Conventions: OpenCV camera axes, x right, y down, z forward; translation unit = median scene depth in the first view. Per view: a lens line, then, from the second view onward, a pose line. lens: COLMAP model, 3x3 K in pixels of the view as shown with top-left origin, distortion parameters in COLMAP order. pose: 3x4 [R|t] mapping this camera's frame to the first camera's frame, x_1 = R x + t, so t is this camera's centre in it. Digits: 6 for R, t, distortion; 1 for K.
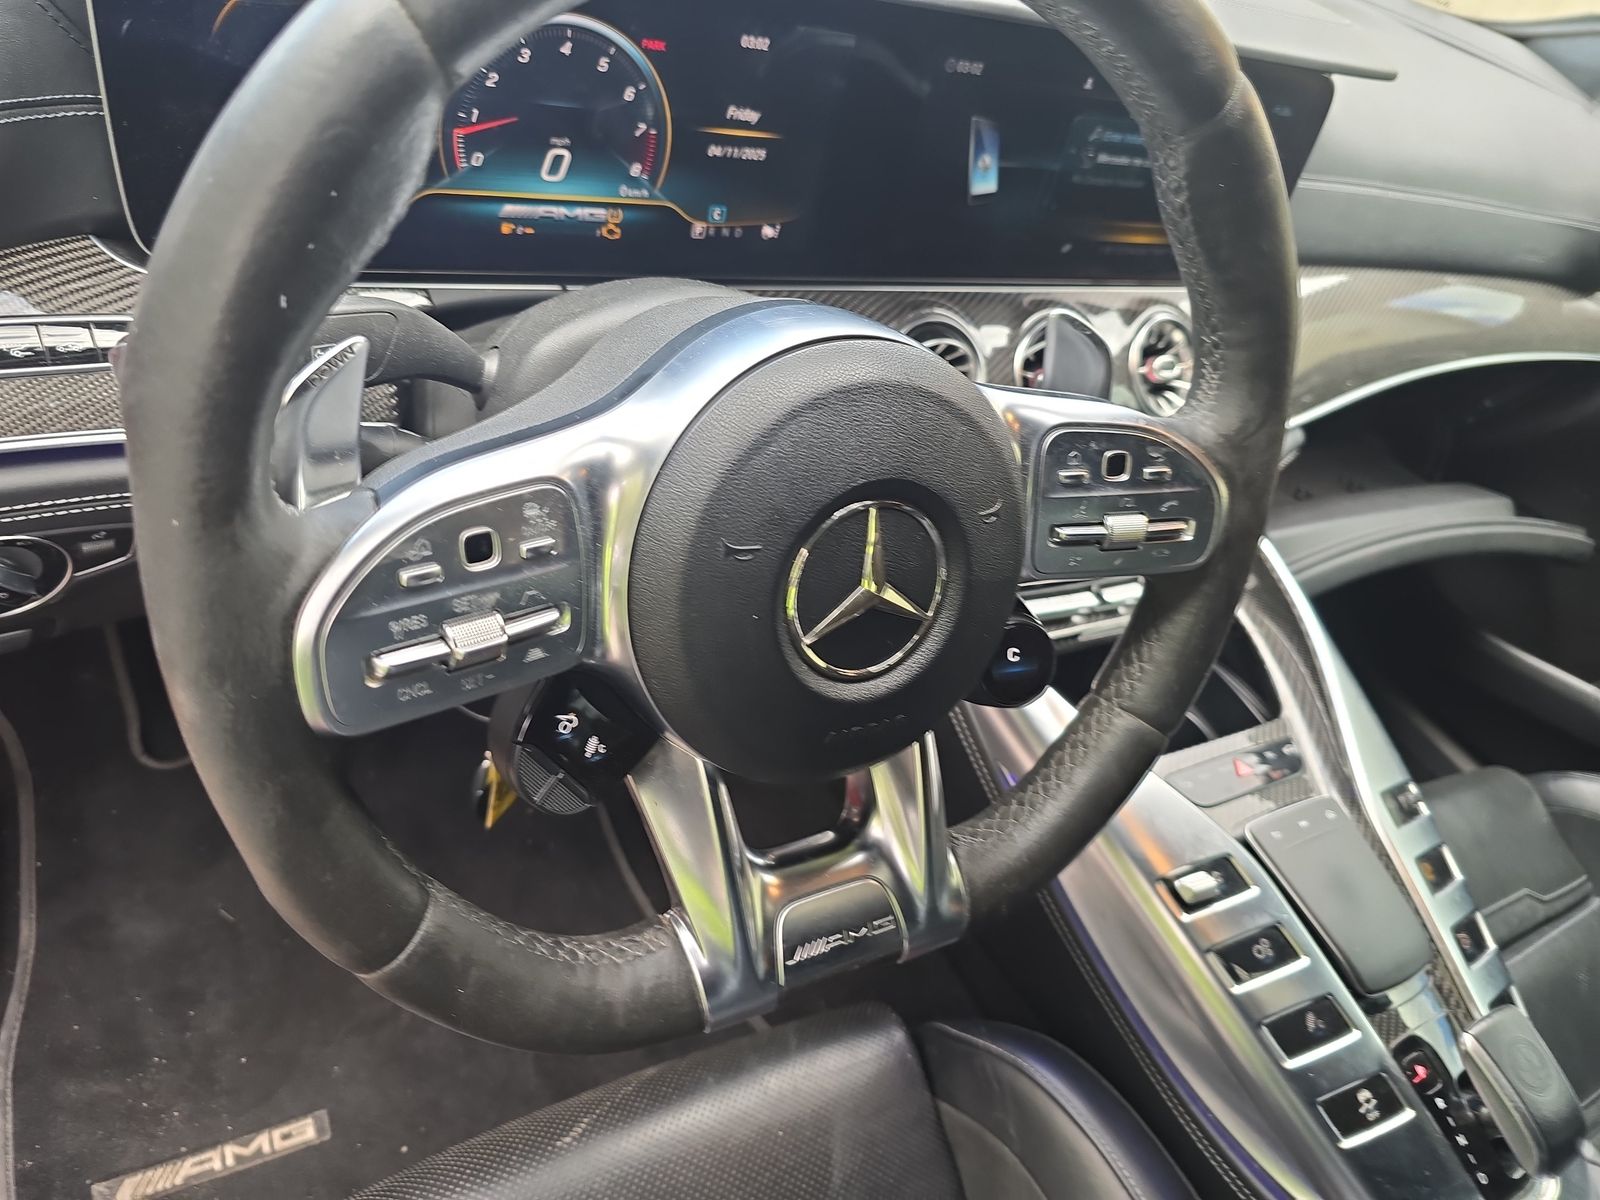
lens RADIAL K [[1133.2, 0, 800.0], [0, 1133.2, 600.0], [0, 0, 1]] dist [0.010423, -0.006430]
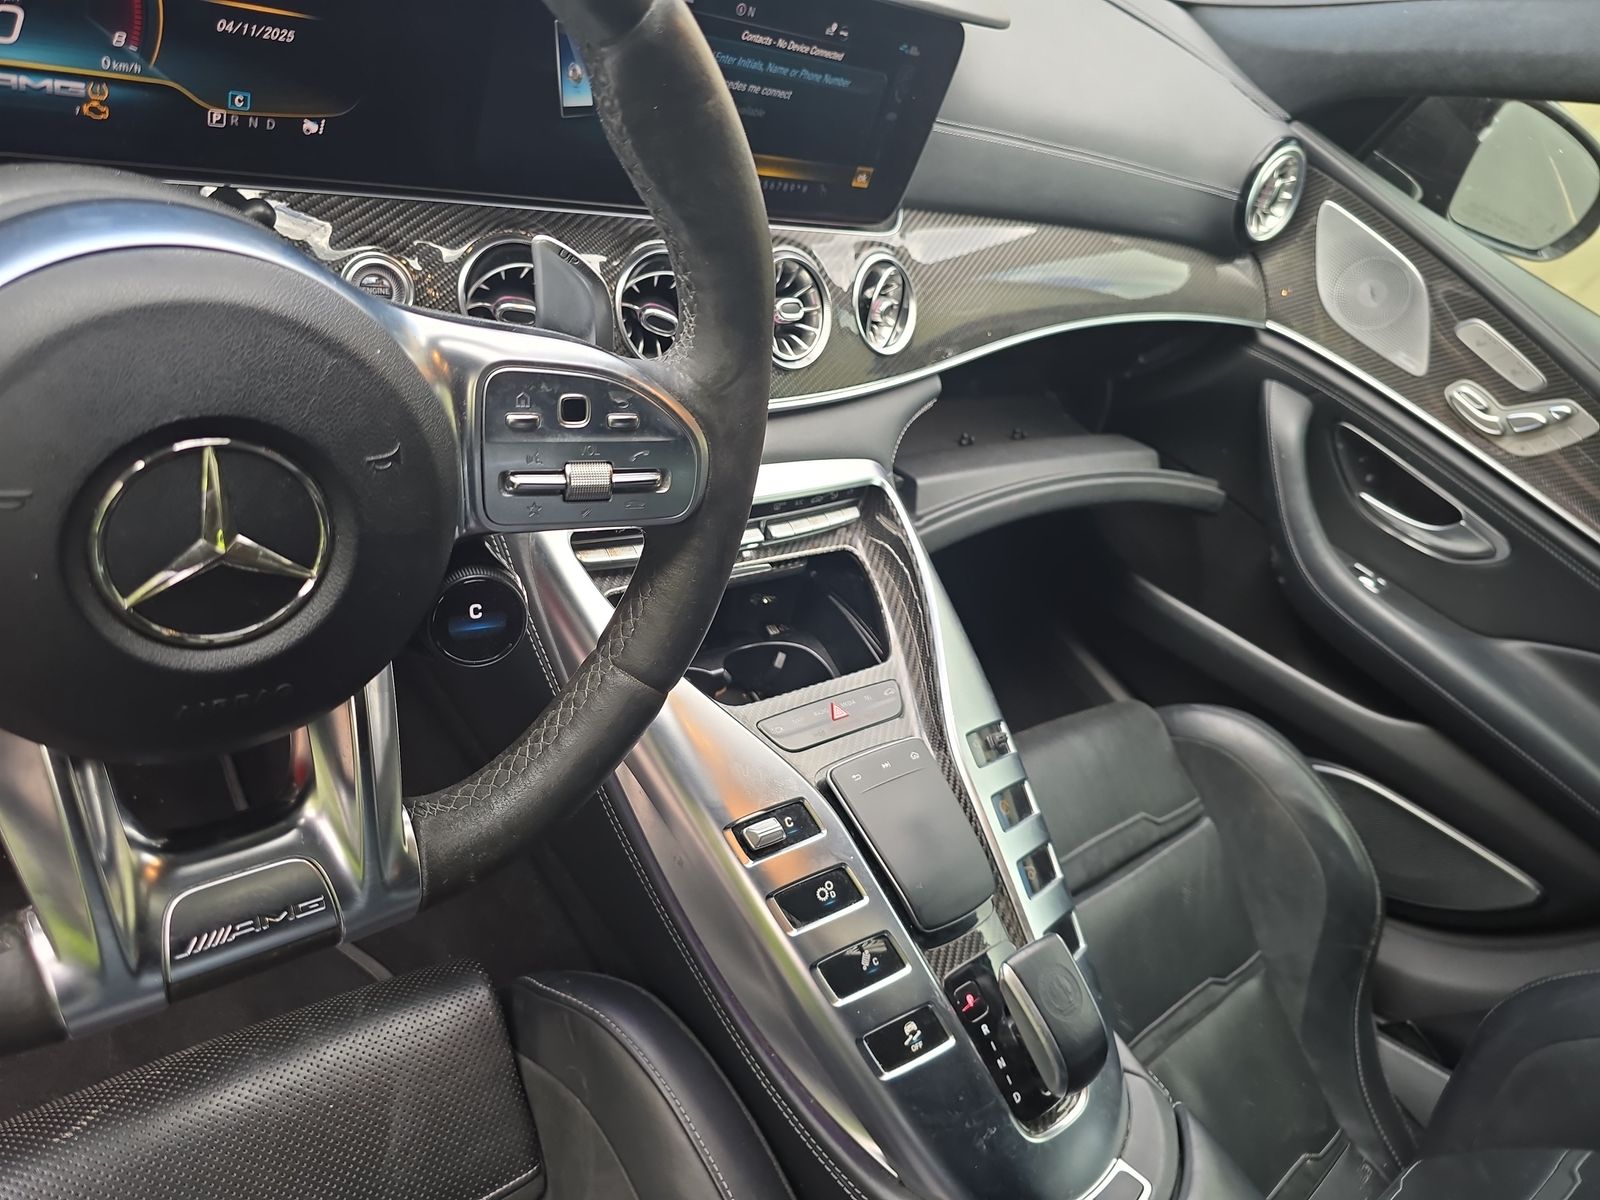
lens RADIAL K [[1110.7, 0, 800.0], [0, 1110.7, 600.0], [0, 0, 1]] dist [0.062732, -0.059546]
pose [[0.982787, 0.005654, 0.184654, 0.199891], [-0.017232, 0.997979, 0.061156, -0.015173], [-0.183935, -0.063285, 0.980899, 0.037891]]
